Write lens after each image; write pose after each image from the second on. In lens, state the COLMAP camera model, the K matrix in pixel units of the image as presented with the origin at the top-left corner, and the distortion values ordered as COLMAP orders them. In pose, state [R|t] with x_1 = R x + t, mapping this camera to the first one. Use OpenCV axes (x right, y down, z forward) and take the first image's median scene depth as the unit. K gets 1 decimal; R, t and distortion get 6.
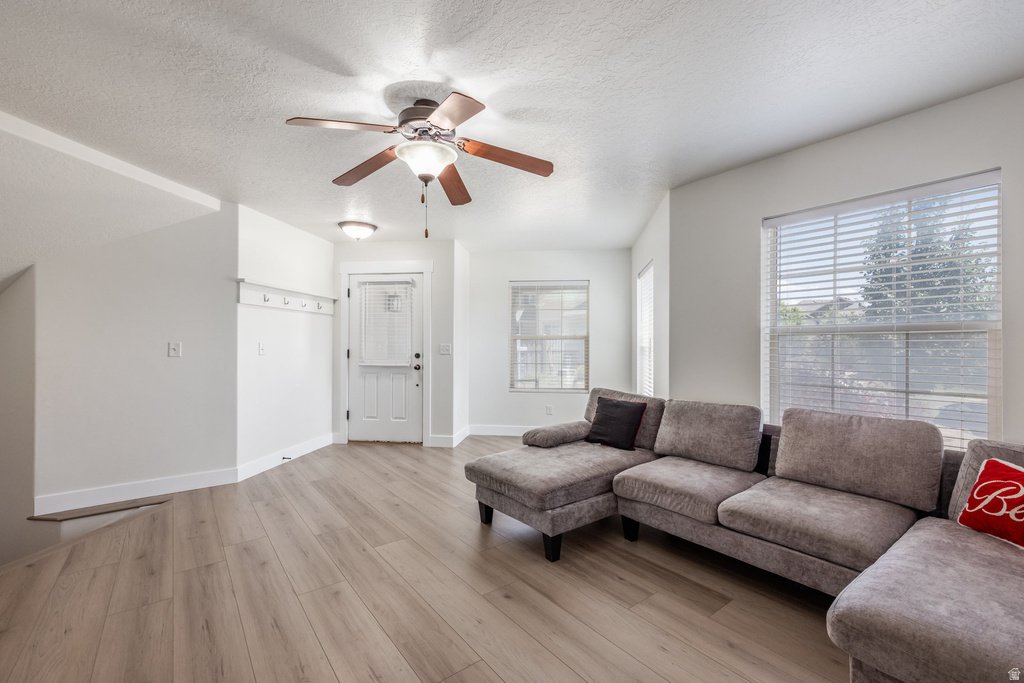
lens RADIAL K [[420.5, 0, 520.7], [0, 420.5, 348.2], [0, 0, 1]] dist [0.013646, -0.000310]
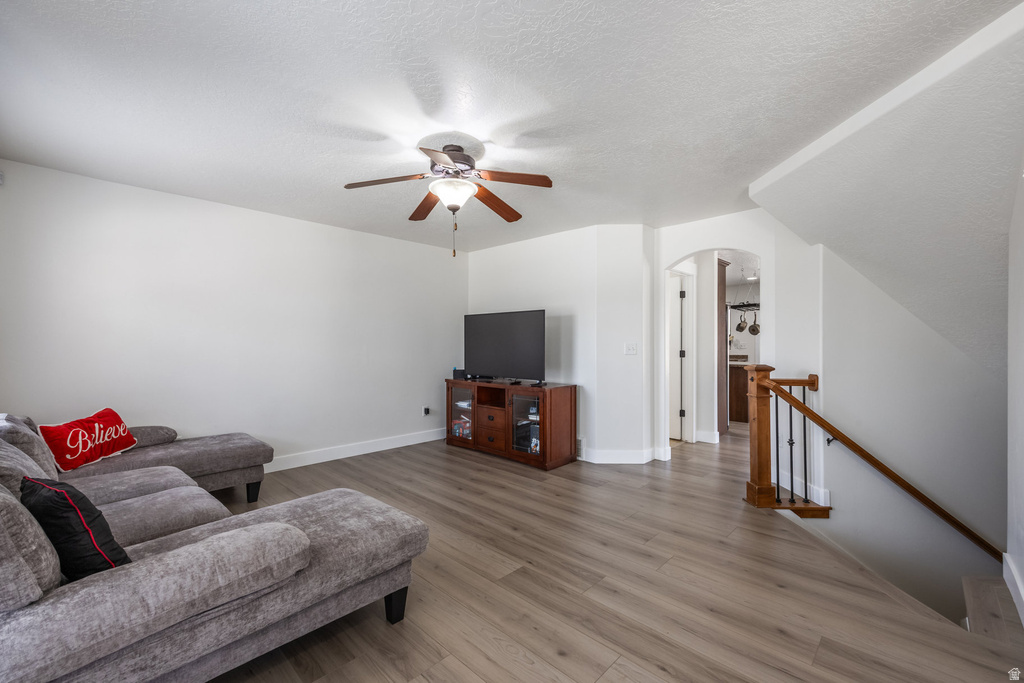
lens RADIAL K [[420.5, 0, 510.2], [0, 420.5, 342.1], [0, 0, 1]] dist [0.013646, -0.000310]
pose [[-0.992961, 0.001020, -0.118435, -0.211456], [0.000759, 0.999997, 0.002249, -0.029655], [0.118437, 0.002143, -0.992959, 1.960166]]
